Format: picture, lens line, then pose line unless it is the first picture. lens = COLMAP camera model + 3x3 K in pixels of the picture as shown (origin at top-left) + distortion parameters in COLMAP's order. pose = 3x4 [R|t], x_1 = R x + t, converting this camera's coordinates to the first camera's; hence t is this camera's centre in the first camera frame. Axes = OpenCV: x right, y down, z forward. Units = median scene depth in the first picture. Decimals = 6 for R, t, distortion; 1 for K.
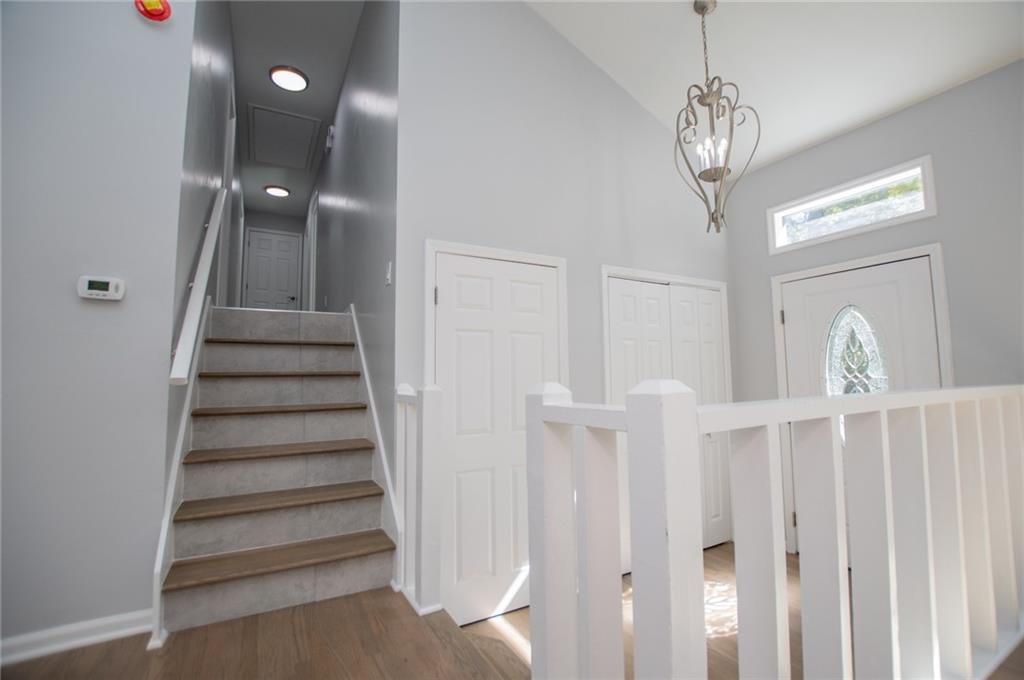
lens RADIAL K [[451.6, 0, 520.7], [0, 451.6, 342.0], [0, 0, 1]] dist [-0.025404, 0.000797]
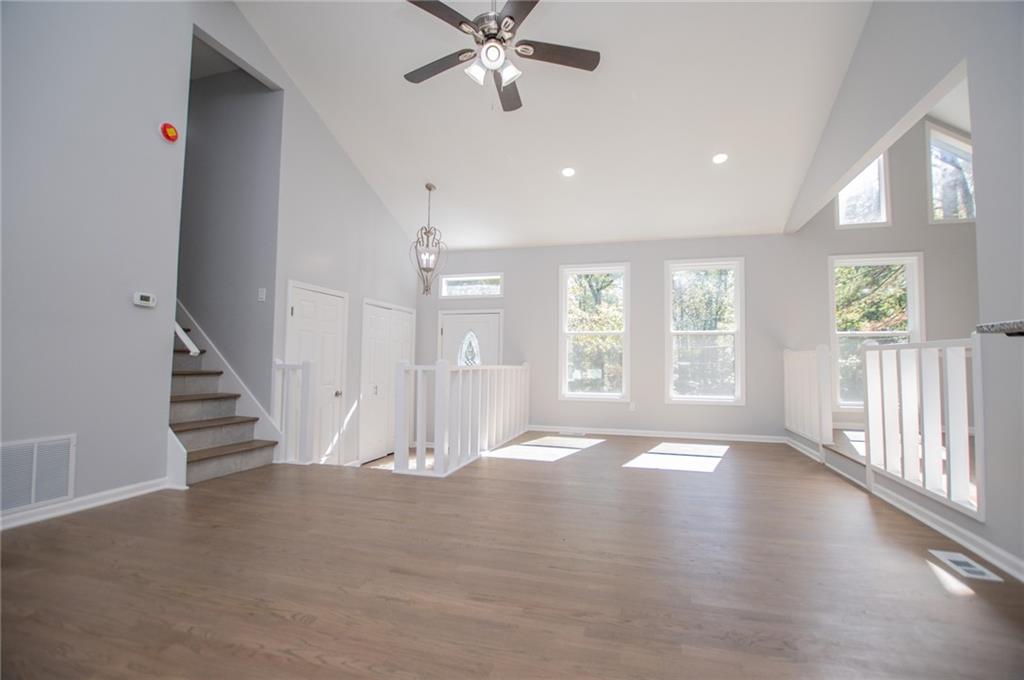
lens RADIAL K [[451.6, 0, 520.7], [0, 451.6, 342.0], [0, 0, 1]] dist [-0.025404, 0.000797]
pose [[0.711578, 0.056142, 0.700361, -0.782257], [-0.078745, 0.996895, 0.000094, -0.050043], [-0.698181, -0.055217, 0.713789, -0.935936]]
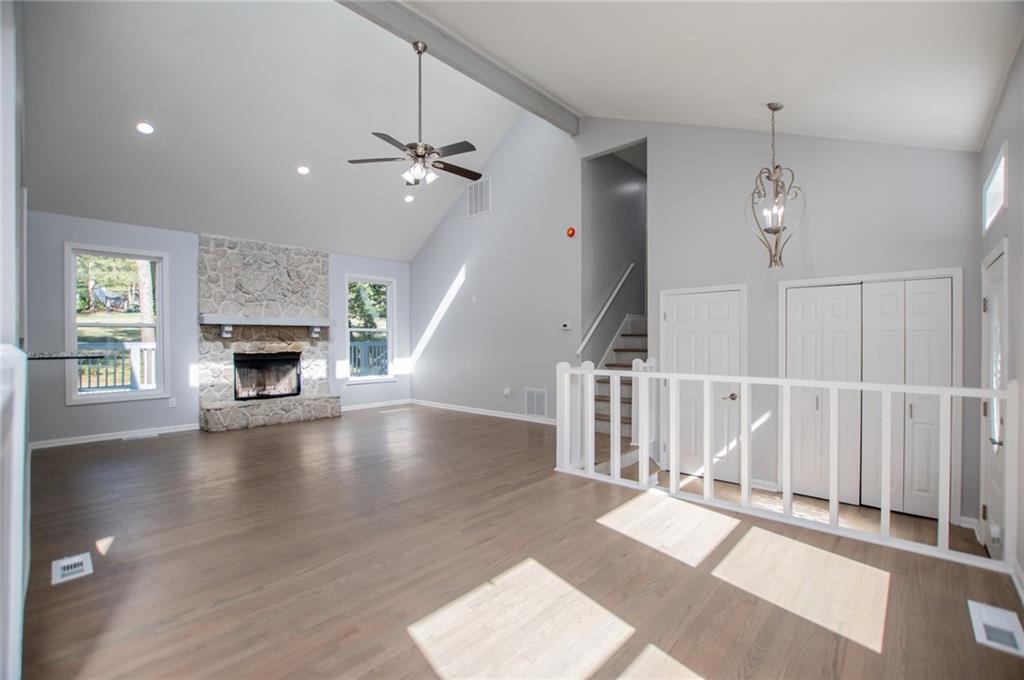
lens RADIAL K [[451.6, 0, 520.7], [0, 451.6, 342.0], [0, 0, 1]] dist [-0.025404, 0.000797]
pose [[0.321448, 0.018160, -0.946753, 1.568307], [0.077409, 0.995966, 0.045386, -0.130687], [0.943758, -0.087877, 0.318746, -0.315548]]
